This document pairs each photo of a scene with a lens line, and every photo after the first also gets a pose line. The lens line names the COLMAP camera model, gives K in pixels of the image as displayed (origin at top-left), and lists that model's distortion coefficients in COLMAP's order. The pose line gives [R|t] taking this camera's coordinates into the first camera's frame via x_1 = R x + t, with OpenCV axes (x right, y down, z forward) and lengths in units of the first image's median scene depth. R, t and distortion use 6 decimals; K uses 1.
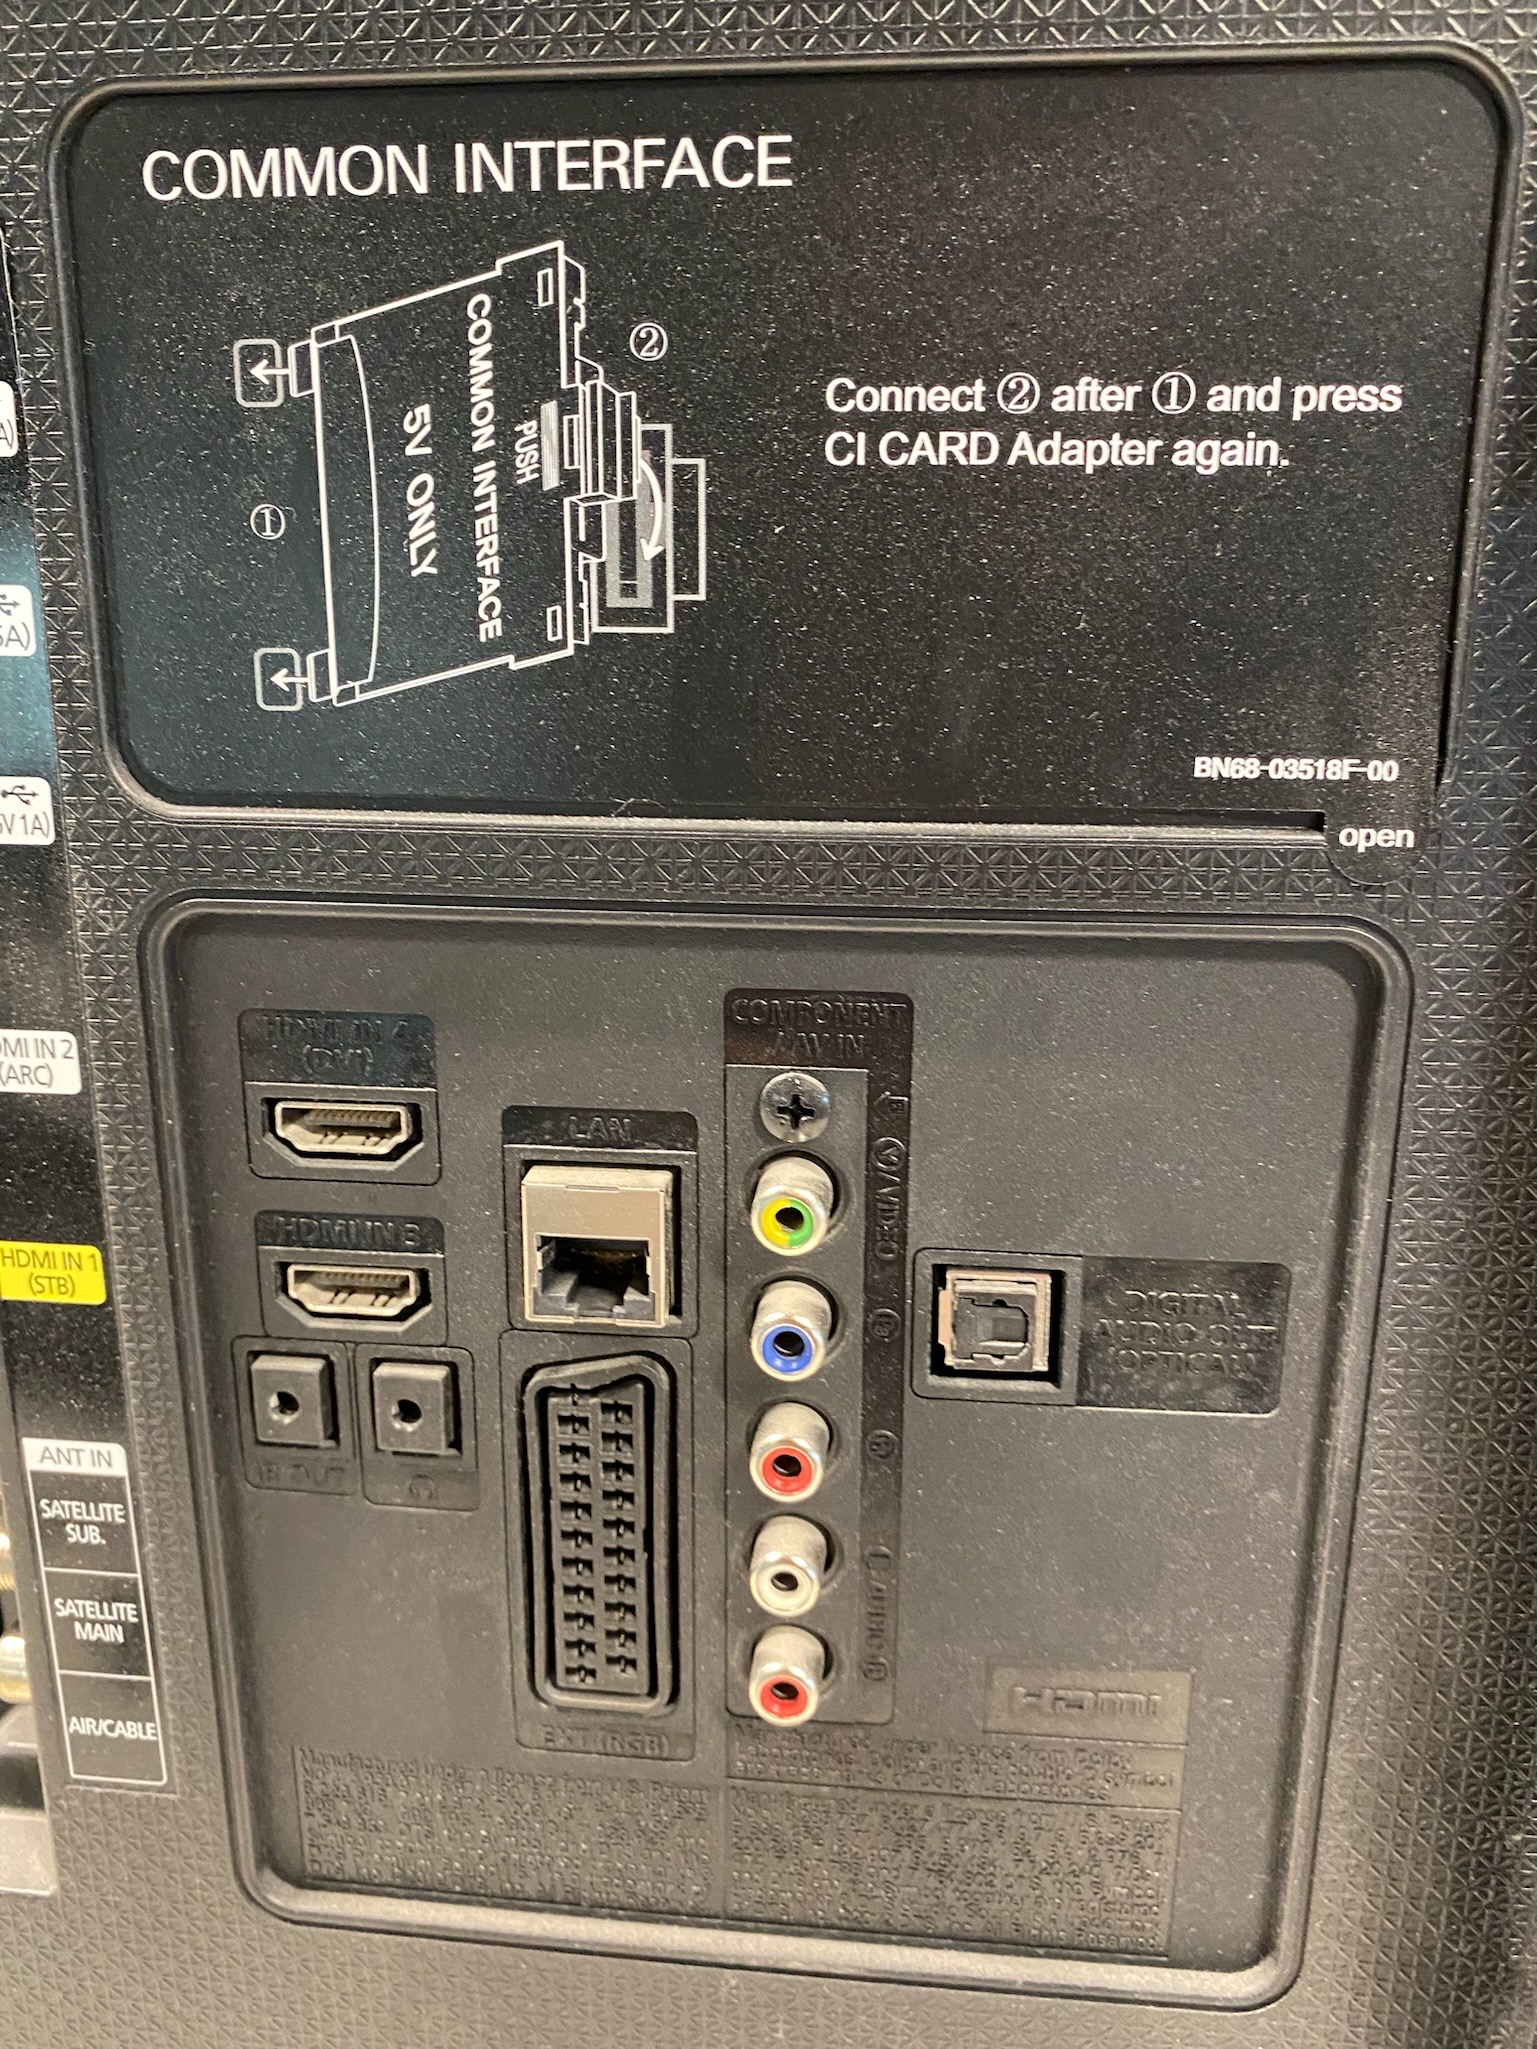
lens RADIAL K [[1566.9, 0, 772.0], [0, 1566.9, 1018.8], [0, 0, 1]] dist [0.005092, -0.008718]
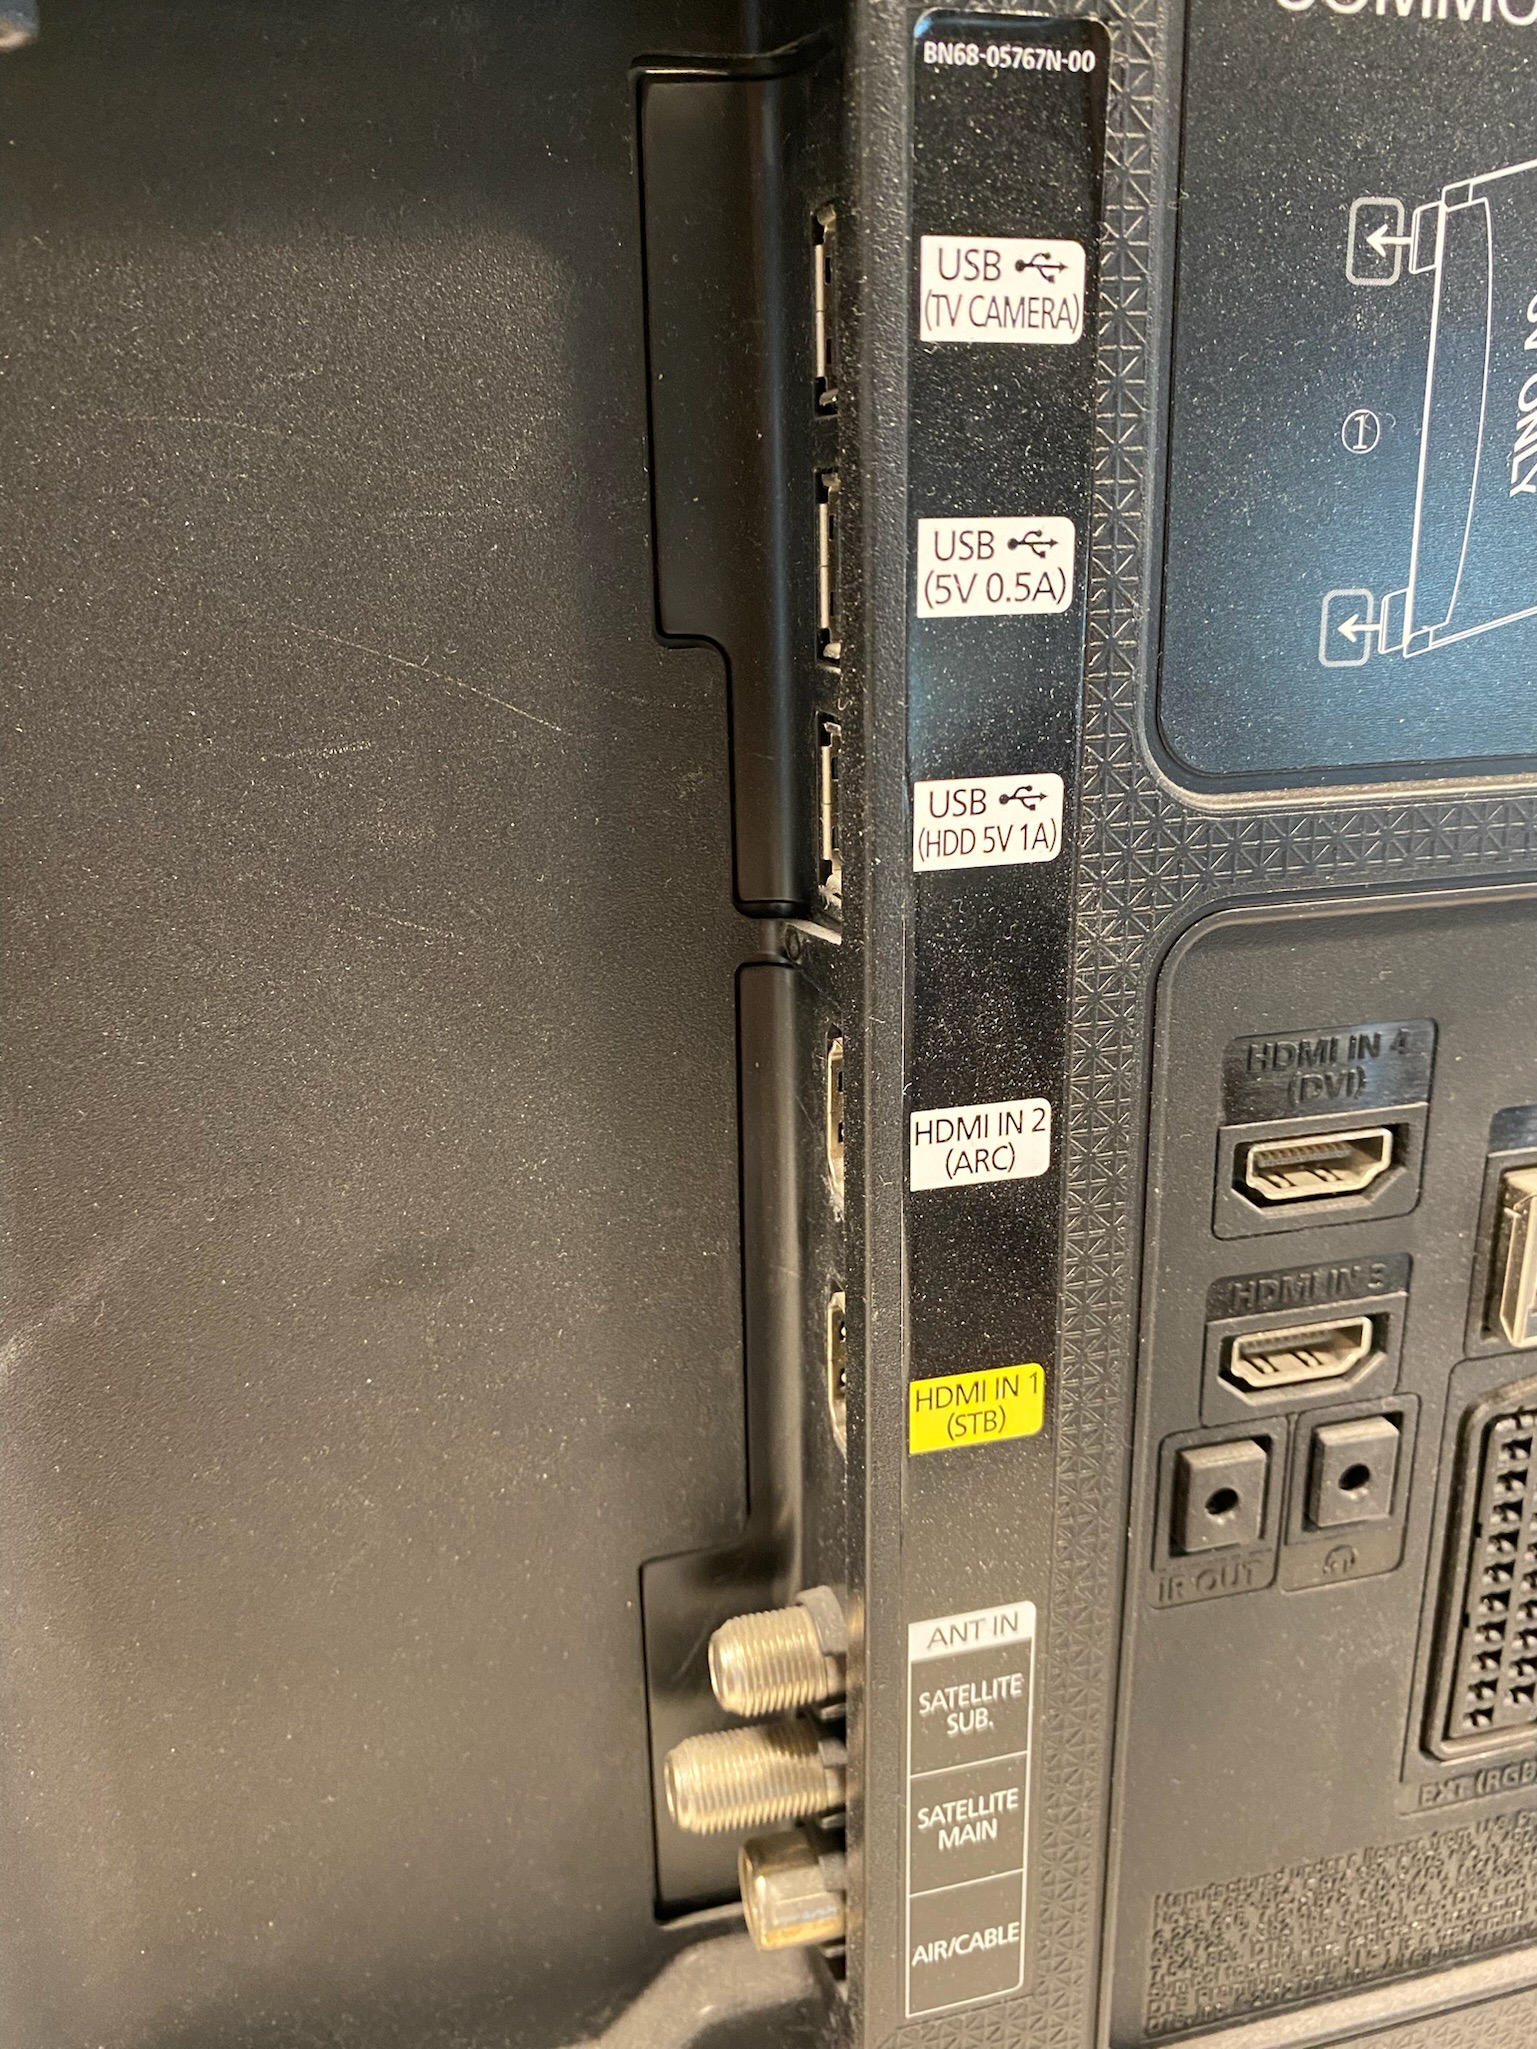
lens RADIAL K [[1566.9, 0, 761.6], [0, 1566.9, 1026.6], [0, 0, 1]] dist [0.005092, -0.008718]
pose [[0.933292, -0.128705, 0.335263, -0.862275], [0.119295, 0.991668, 0.048606, -0.084028], [-0.338725, -0.005369, 0.940870, 0.323744]]
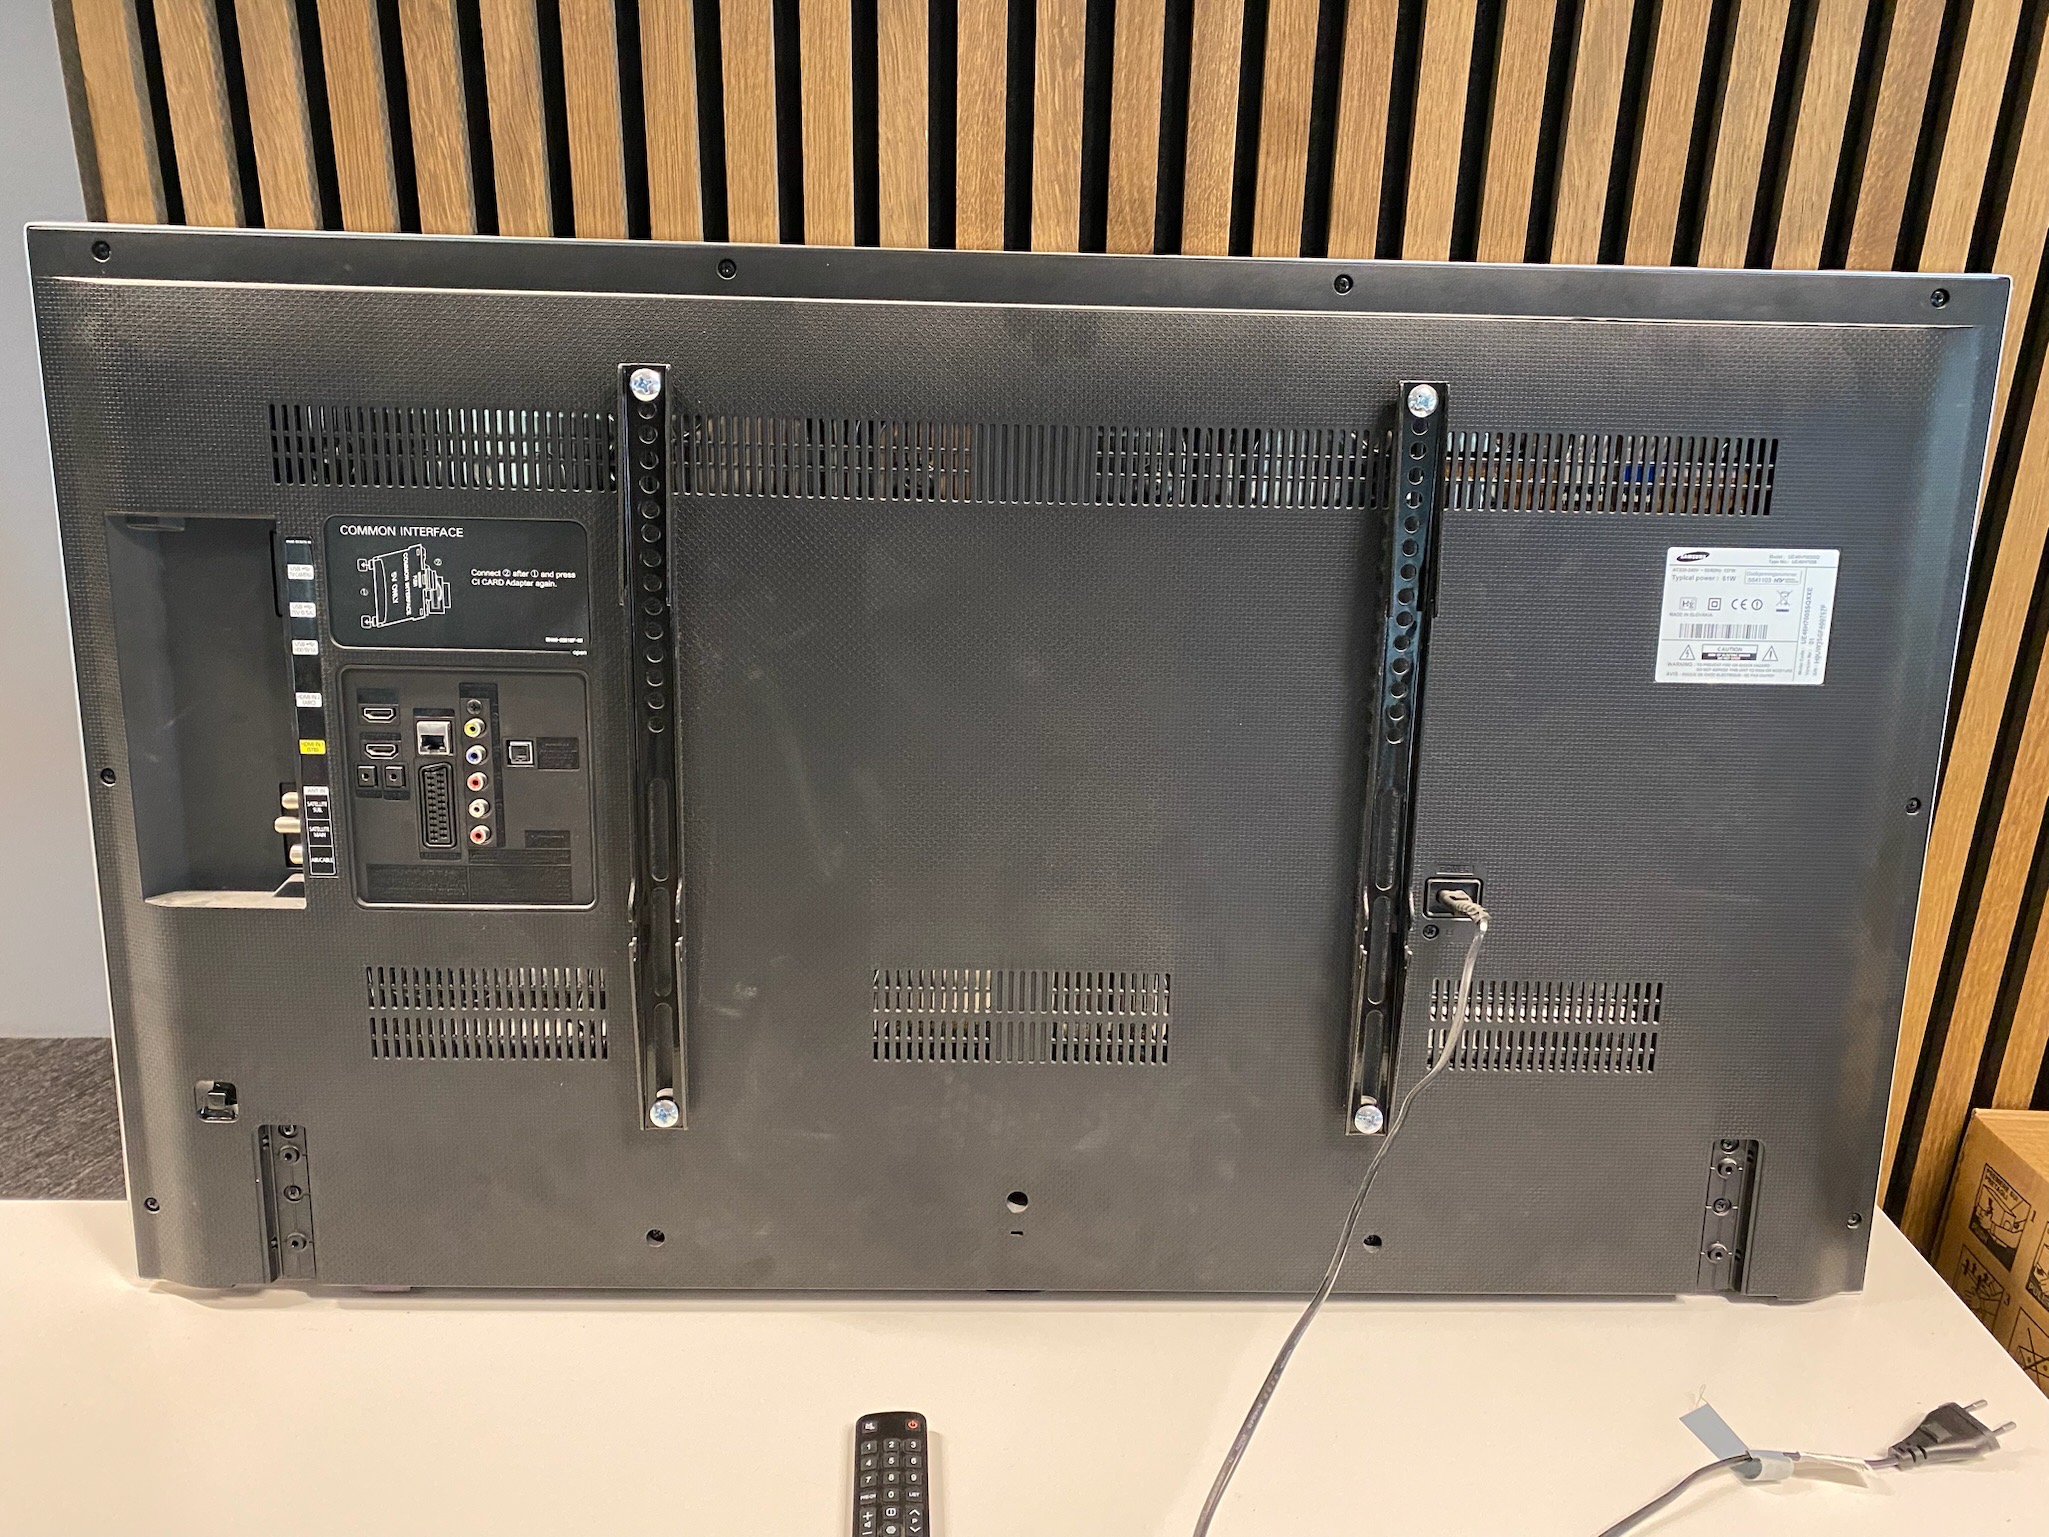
lens RADIAL K [[1636.2, 0, 1022.5], [0, 1636.2, 762.6], [0, 0, 1]] dist [0.002828, 0.039092]
pose [[0.992691, -0.010413, 0.120238, 1.109450], [0.014696, 0.999287, -0.034792, 0.437962], [-0.119790, 0.036305, 0.992135, -4.333120]]
